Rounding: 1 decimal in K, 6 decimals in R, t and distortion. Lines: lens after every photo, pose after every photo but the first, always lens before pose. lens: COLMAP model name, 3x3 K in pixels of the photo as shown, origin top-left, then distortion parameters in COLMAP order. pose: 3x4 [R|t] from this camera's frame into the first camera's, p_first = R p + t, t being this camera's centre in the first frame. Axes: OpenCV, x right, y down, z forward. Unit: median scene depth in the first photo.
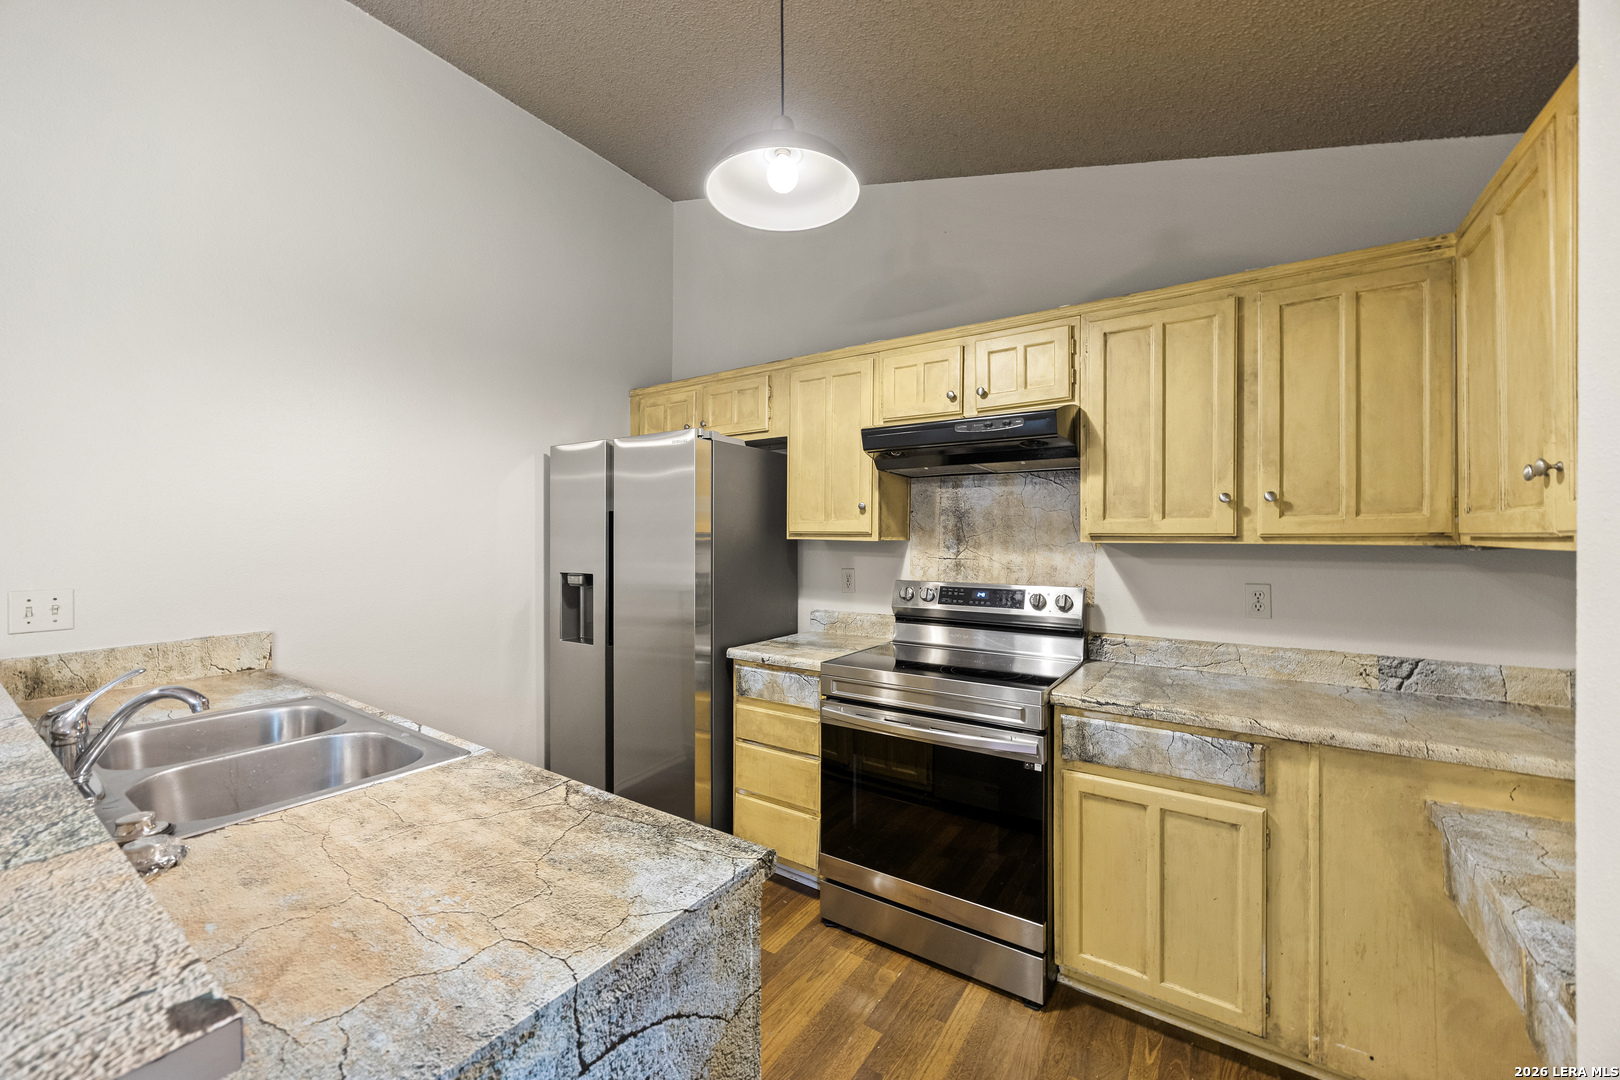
lens RADIAL K [[629.8, 0, 810.0], [0, 629.8, 540.0], [0, 0, 1]] dist [-0.000344, 0.000217]
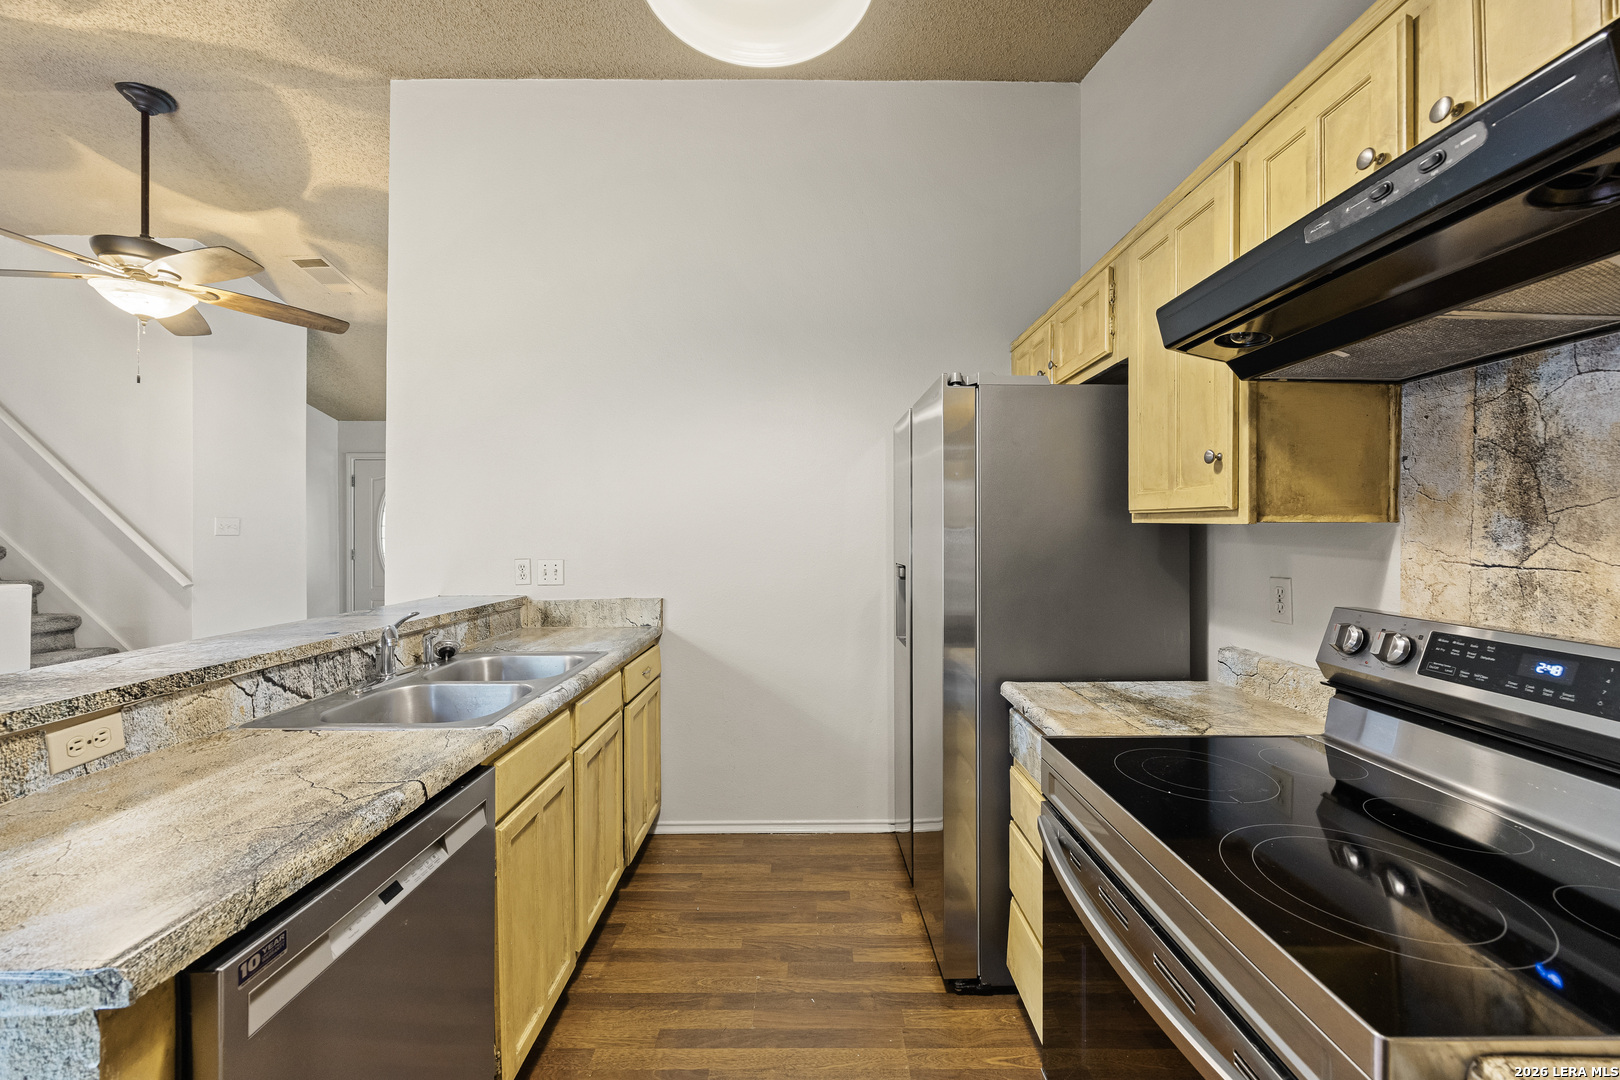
lens RADIAL K [[626.3, 0, 806.4], [0, 626.3, 531.8], [0, 0, 1]] dist [-0.002405, 0.000051]
pose [[0.557841, -0.001717, -0.829946, 0.399062], [0.002841, 0.999996, -0.000159, 0.008380], [0.829943, -0.002269, 0.557843, 0.541102]]
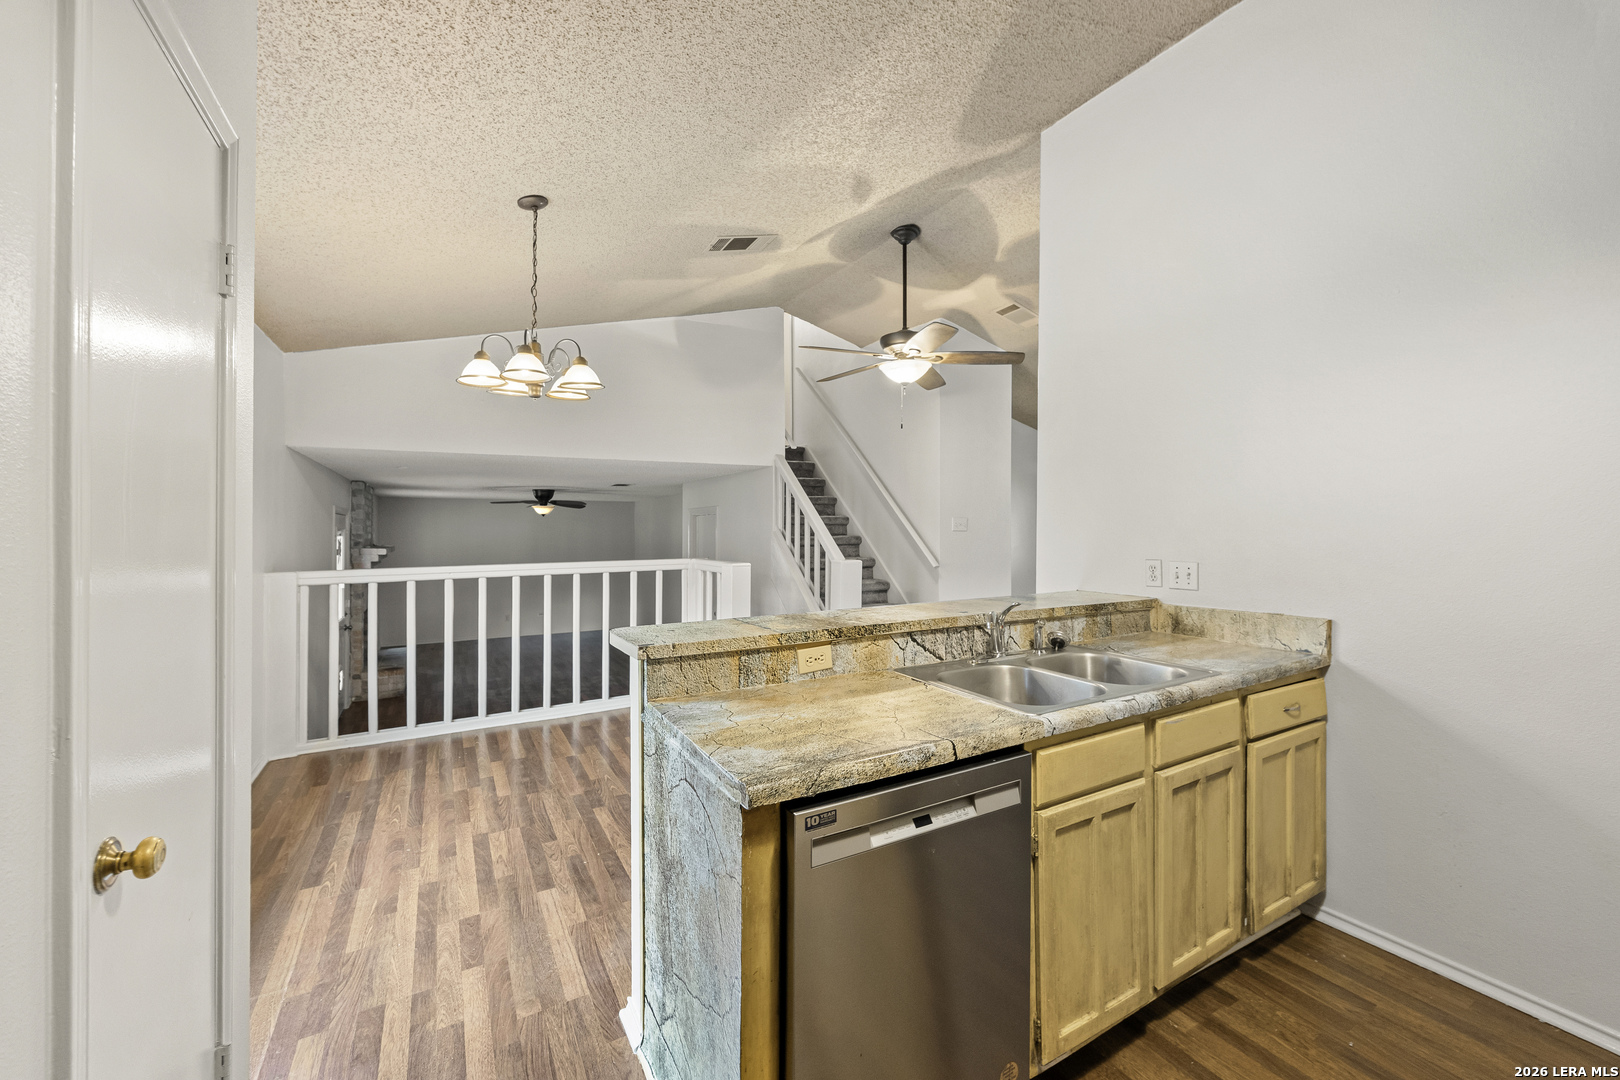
lens RADIAL K [[626.3, 0, 806.4], [0, 626.3, 531.8], [0, 0, 1]] dist [-0.002405, 0.000051]
pose [[-0.438669, 0.005680, -0.898631, 0.415844], [-0.001884, 0.999972, 0.007240, -0.000801], [0.898647, 0.004868, -0.438646, 0.707077]]
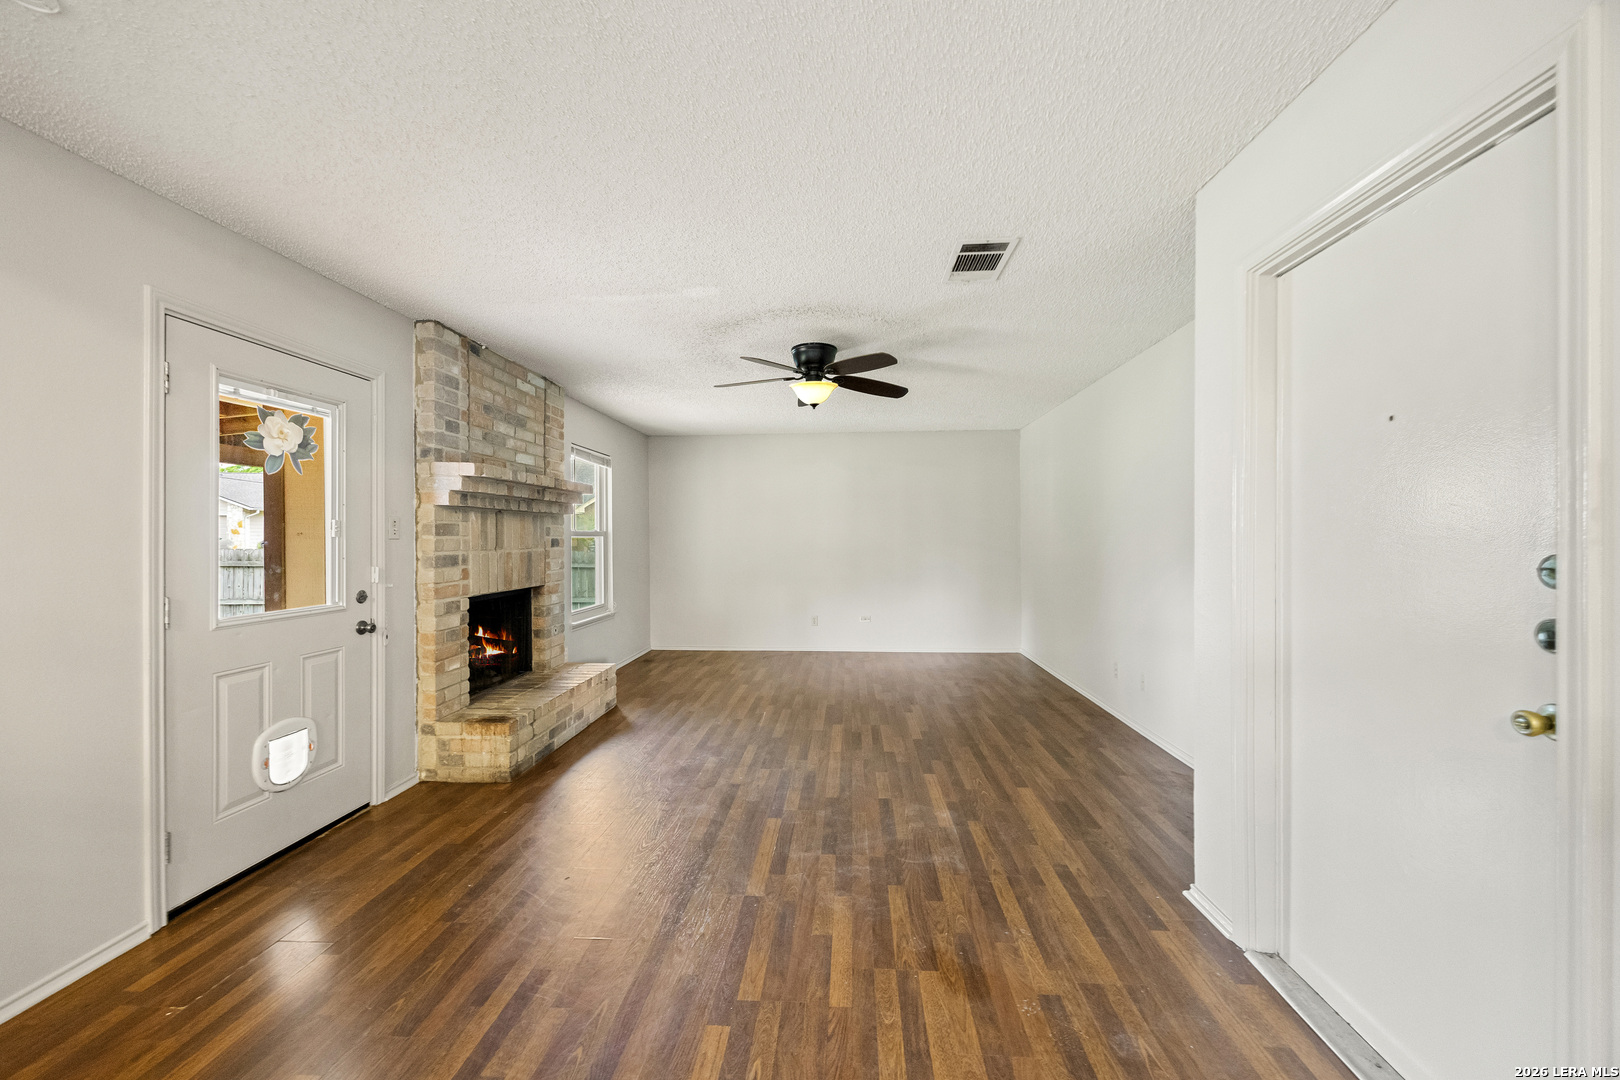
lens RADIAL K [[626.3, 0, 806.4], [0, 626.3, 531.8], [0, 0, 1]] dist [-0.002405, 0.000051]
pose [[-0.868272, -0.006439, -0.496047, -1.618861], [-0.007847, 0.999969, 0.000755, 0.288882], [0.496026, 0.004548, -0.868296, -1.101719]]
